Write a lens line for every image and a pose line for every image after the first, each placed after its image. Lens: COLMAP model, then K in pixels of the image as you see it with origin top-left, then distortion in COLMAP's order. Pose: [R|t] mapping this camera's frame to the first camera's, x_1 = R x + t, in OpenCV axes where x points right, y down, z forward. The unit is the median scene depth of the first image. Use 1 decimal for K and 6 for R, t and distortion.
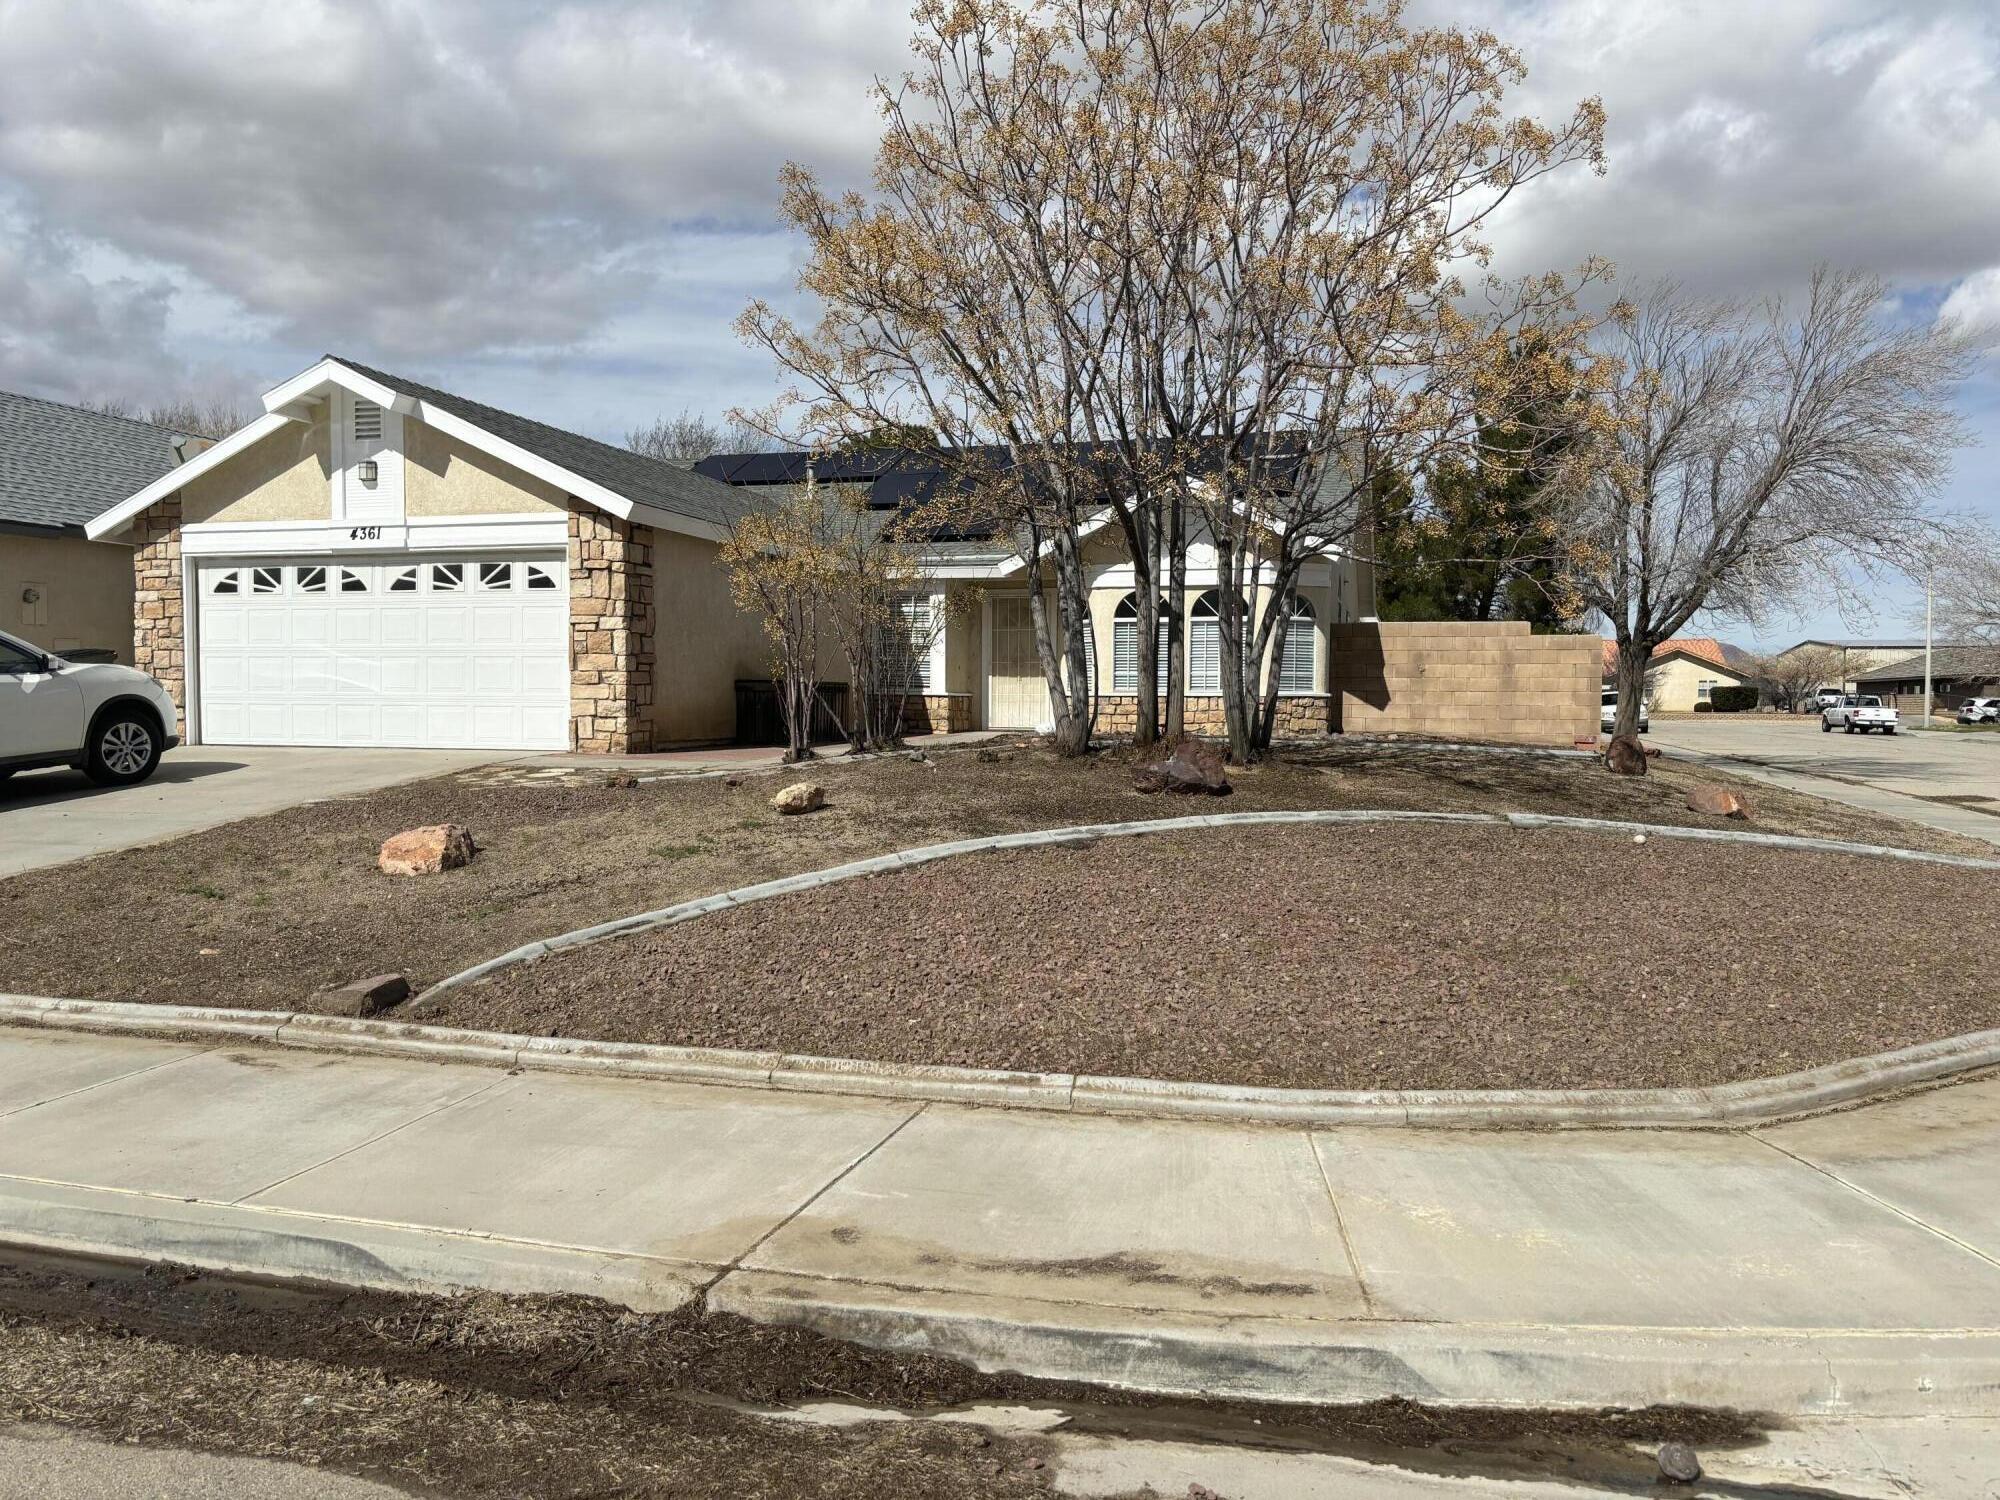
lens RADIAL K [[1513.5, 0, 998.9], [0, 1513.5, 750.1], [0, 0, 1]] dist [0.051828, -0.063086]
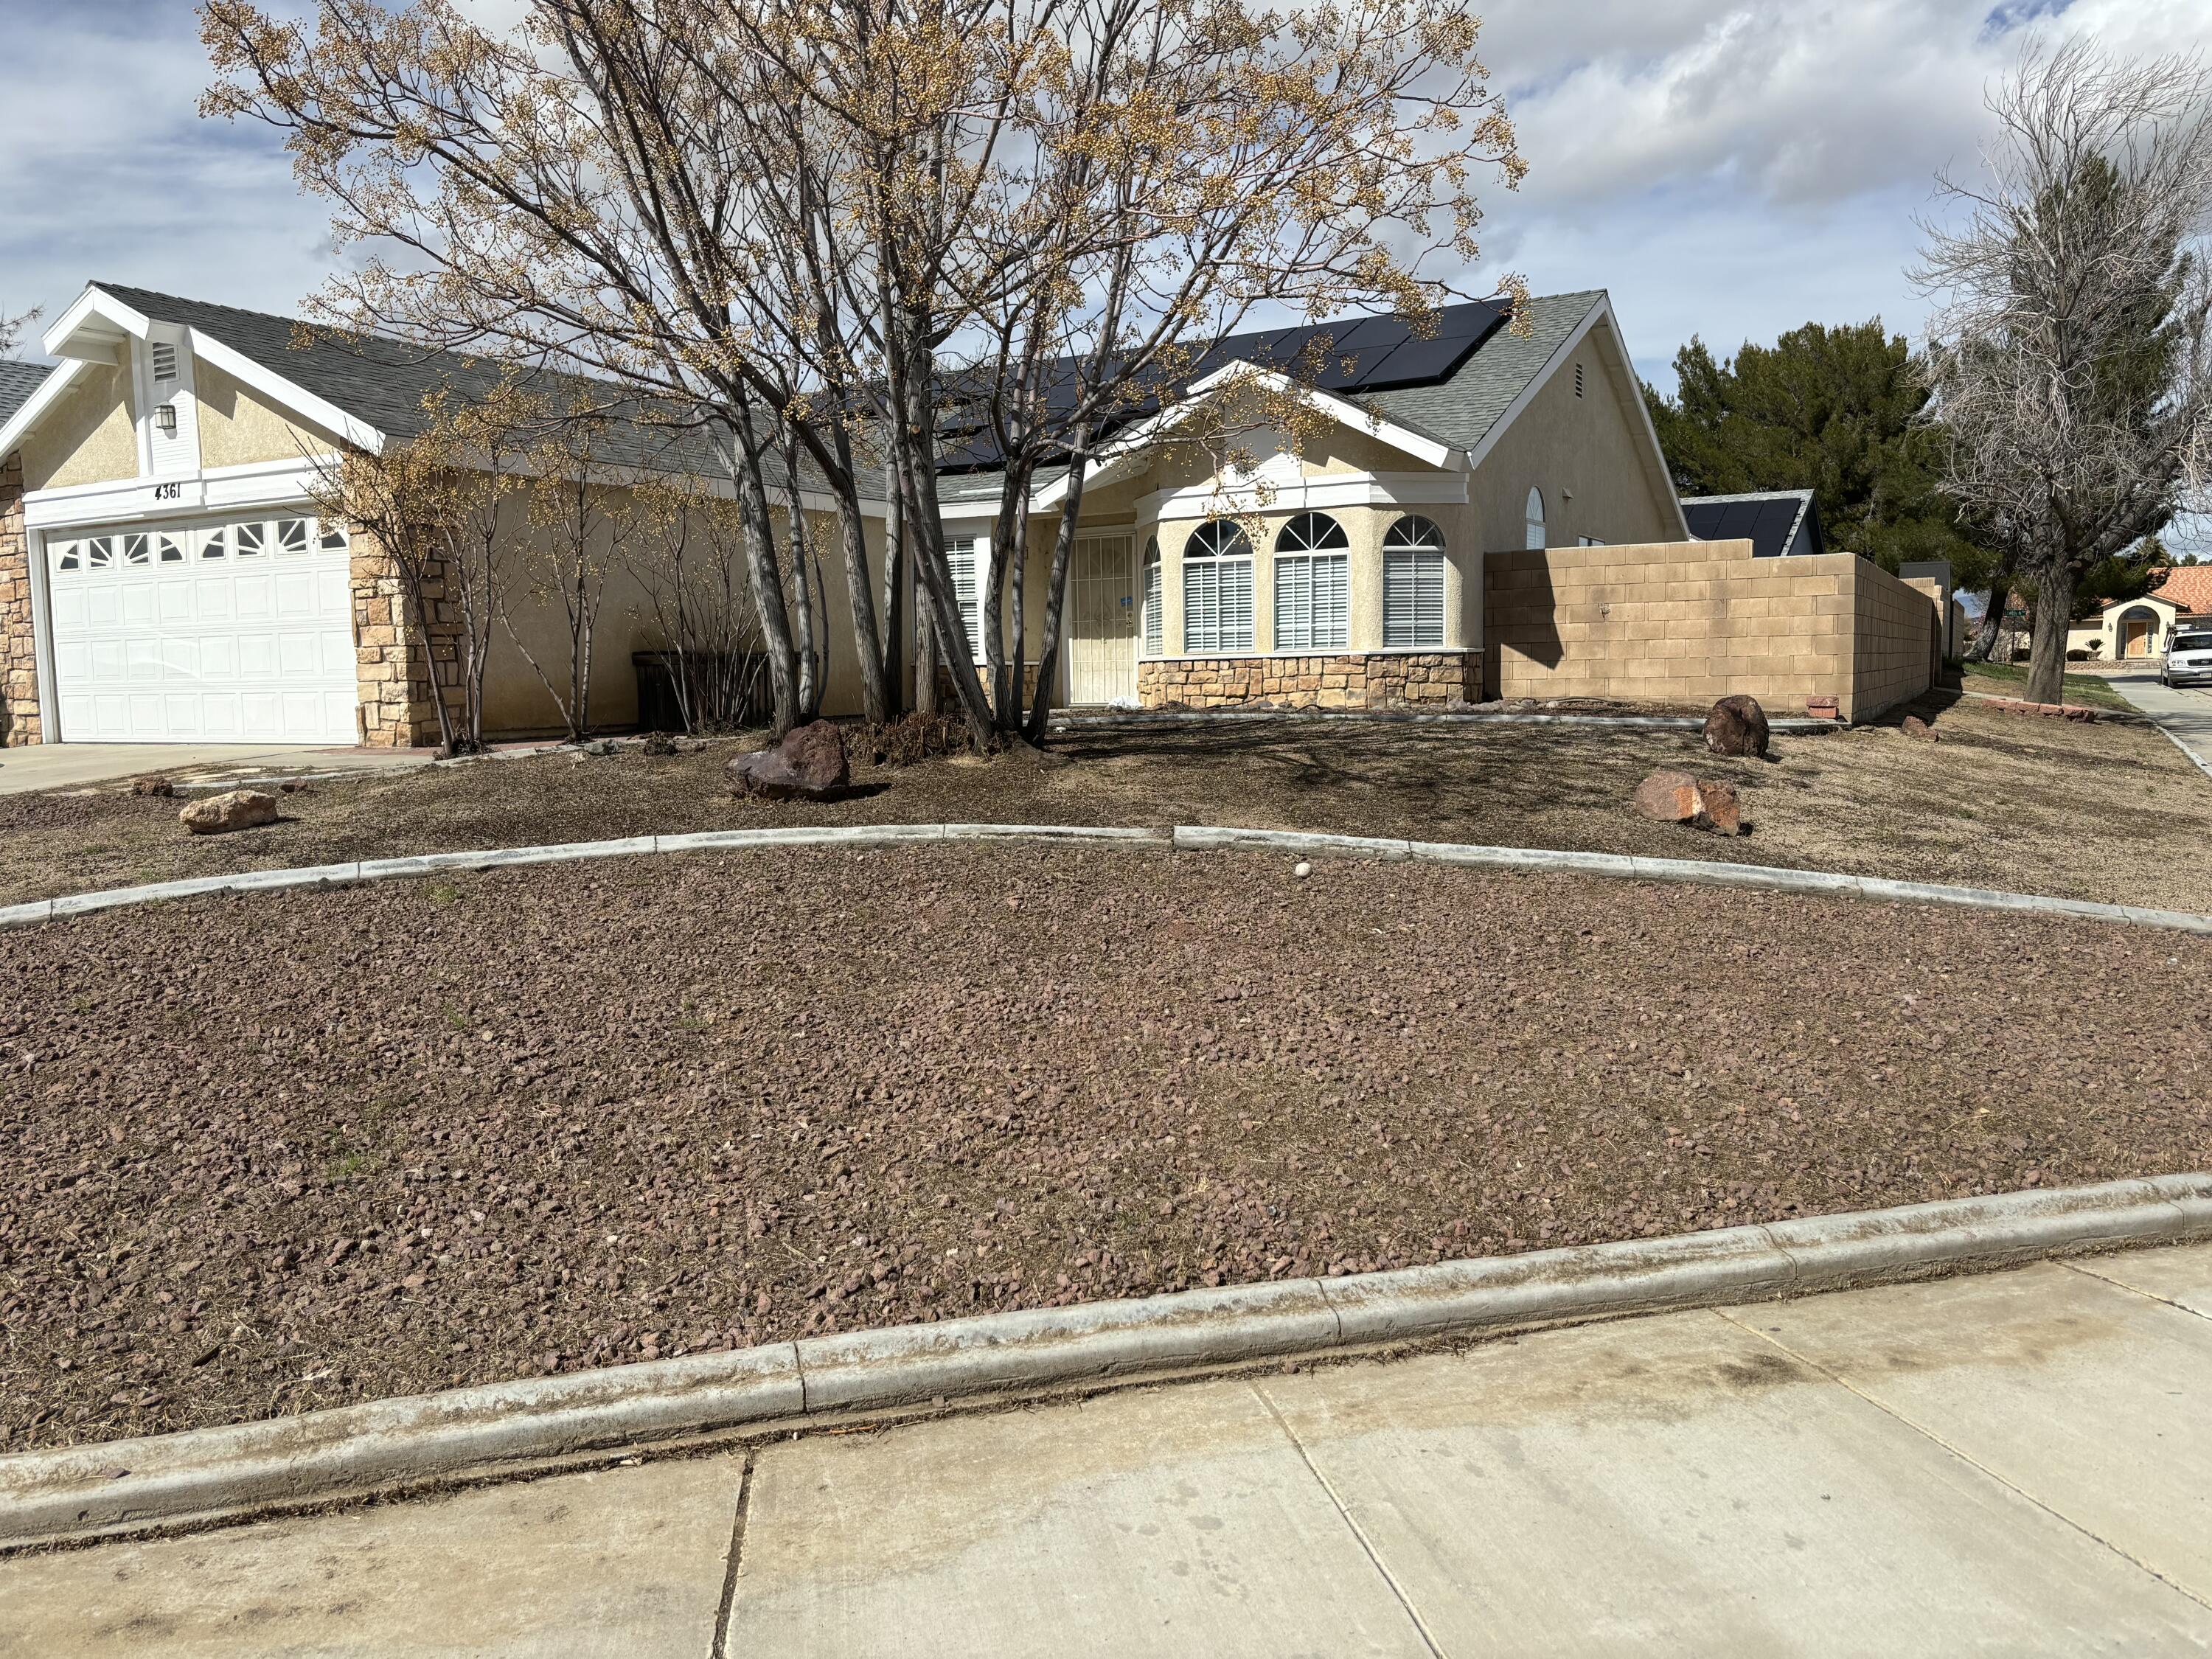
lens RADIAL K [[1674.0, 0, 1104.7], [0, 1674.0, 829.3], [0, 0, 1]] dist [0.051828, -0.063086]
pose [[0.971912, -0.003943, -0.235310, 0.309204], [0.018397, 0.998073, 0.059264, -0.000419], [0.234623, -0.061928, 0.970112, 0.193151]]
